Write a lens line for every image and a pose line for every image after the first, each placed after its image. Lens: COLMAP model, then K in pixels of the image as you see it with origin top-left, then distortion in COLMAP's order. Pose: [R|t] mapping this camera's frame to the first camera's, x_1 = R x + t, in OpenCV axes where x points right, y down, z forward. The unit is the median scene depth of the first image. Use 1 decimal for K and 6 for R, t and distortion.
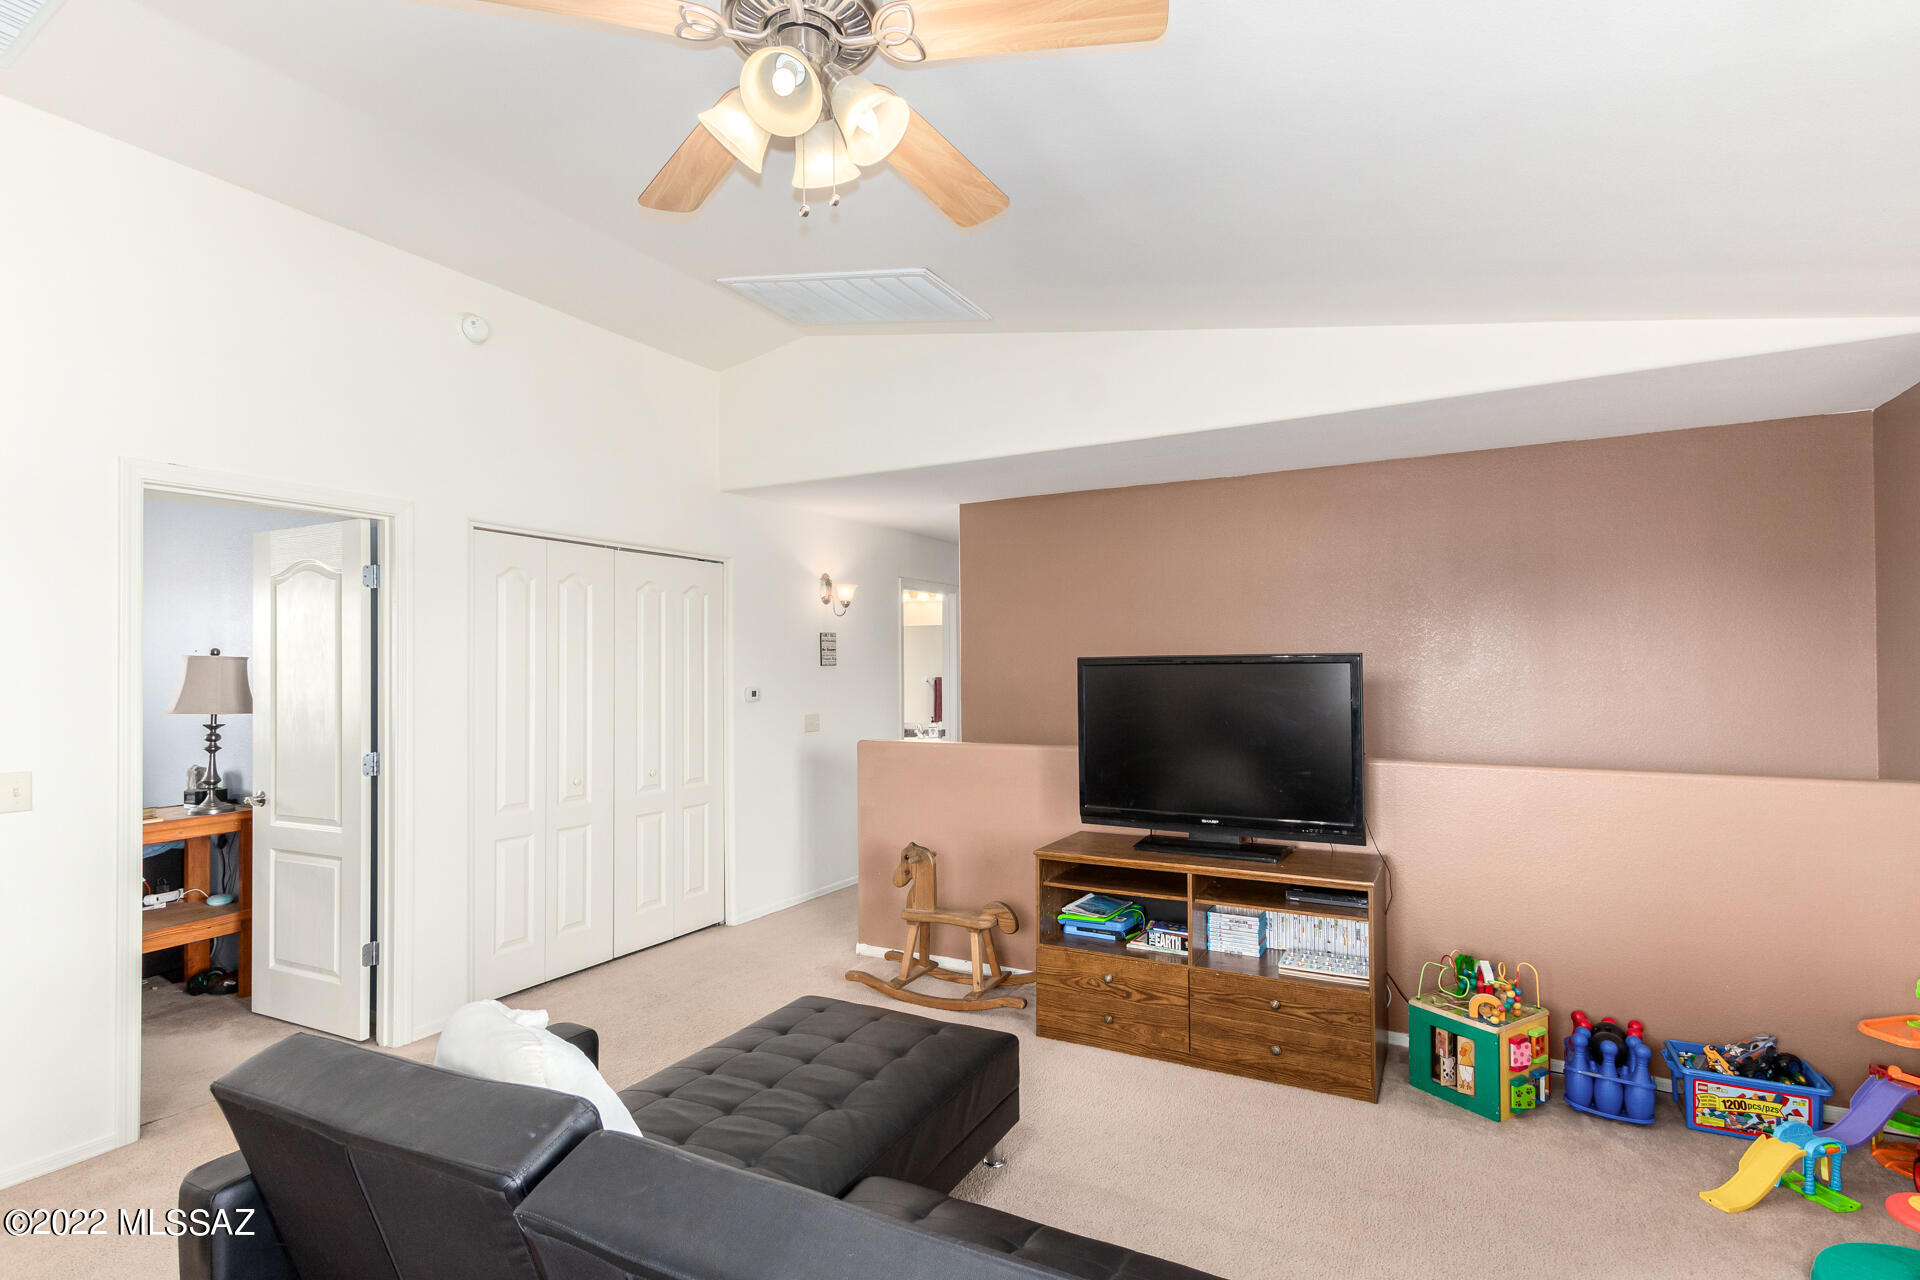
lens RADIAL K [[949.8, 0, 964.5], [0, 949.8, 654.9], [0, 0, 1]] dist [0.014155, -0.001251]
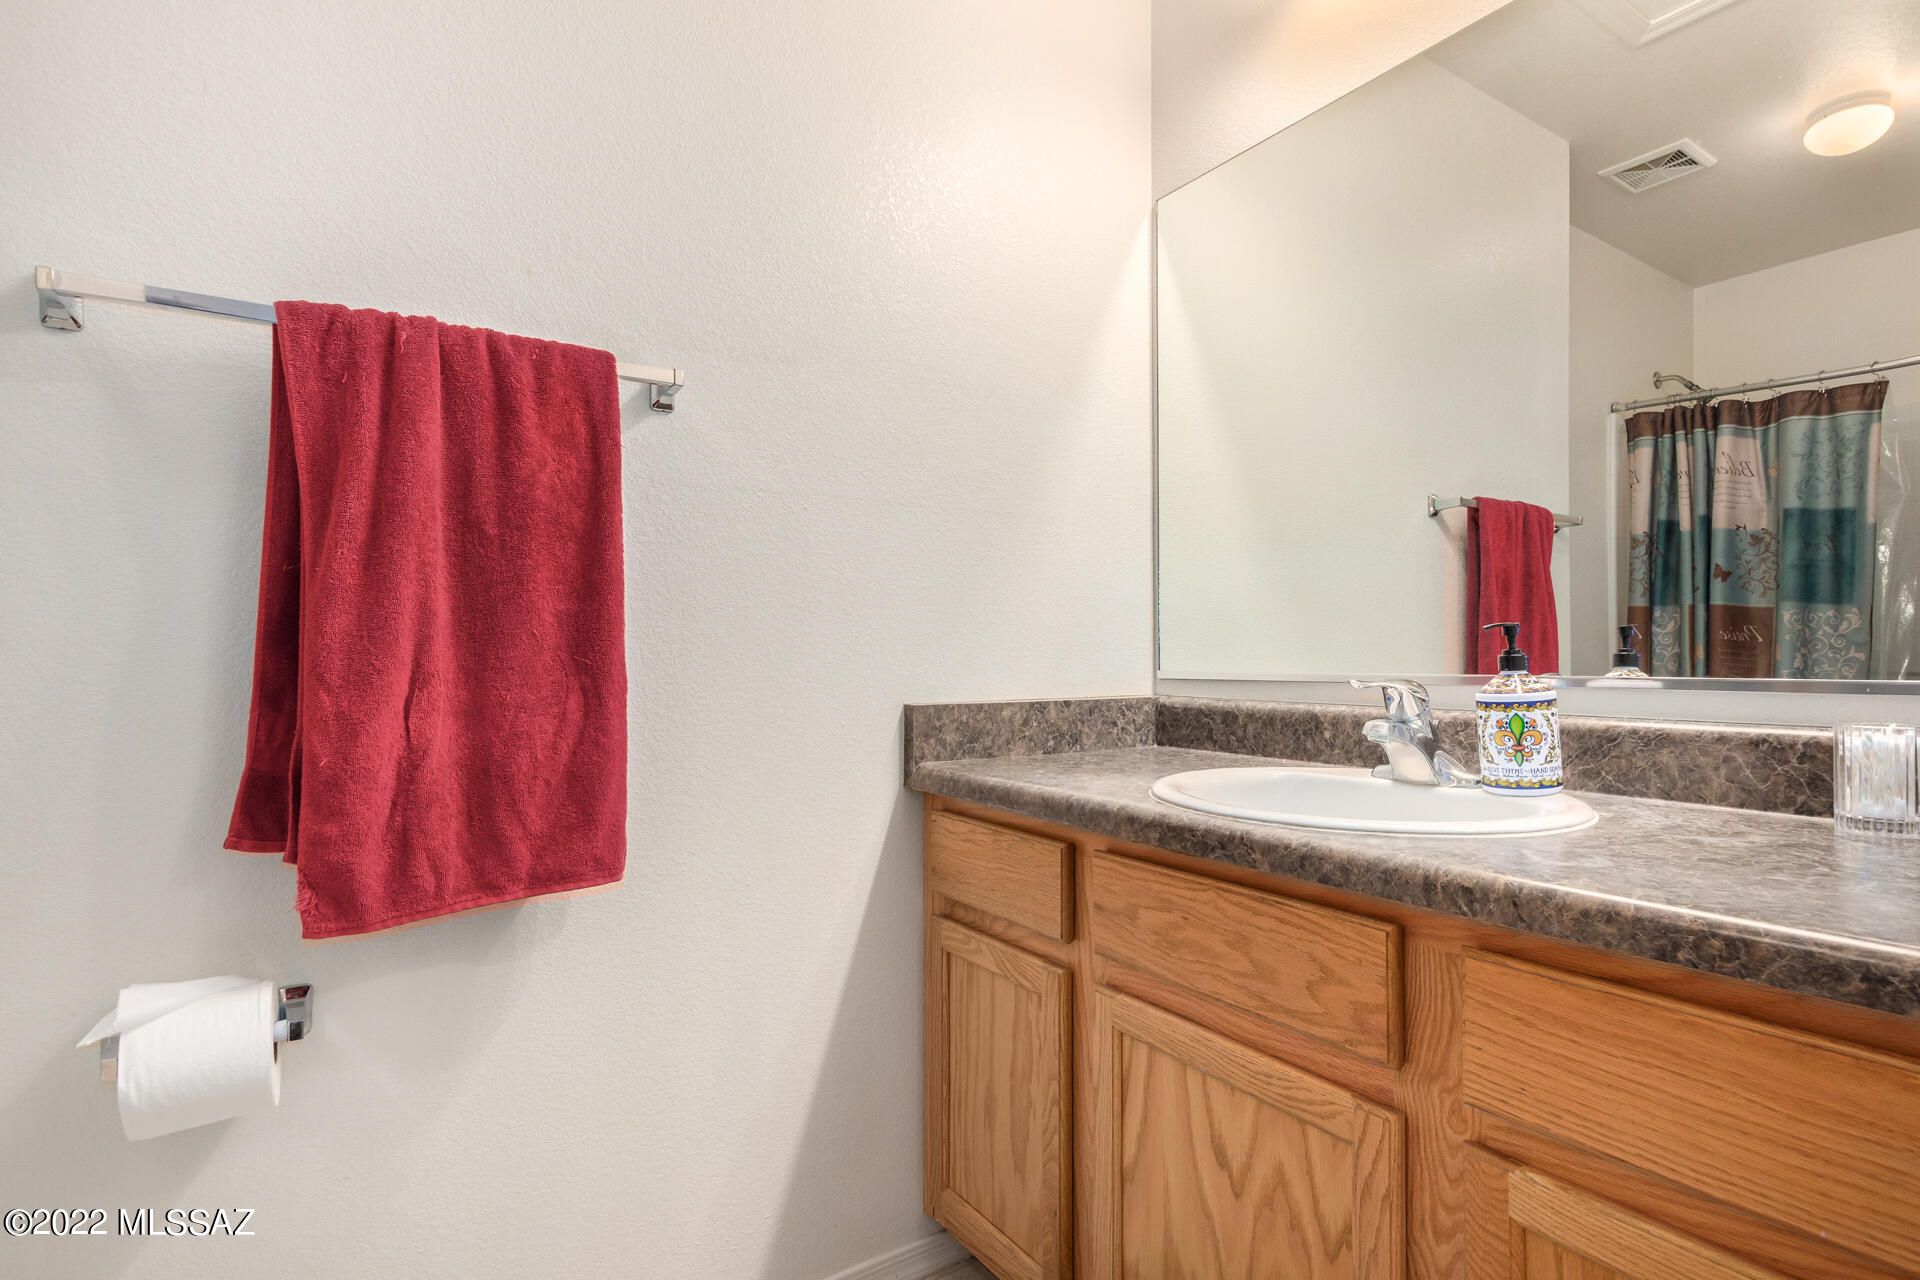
lens RADIAL K [[949.8, 0, 964.5], [0, 949.8, 654.9], [0, 0, 1]] dist [0.014155, -0.001251]
pose [[0.888196, 0.002462, -0.459458, -0.039365], [0.001038, 0.999972, 0.007364, 0.070178], [0.459463, -0.007017, 0.888169, 0.870687]]
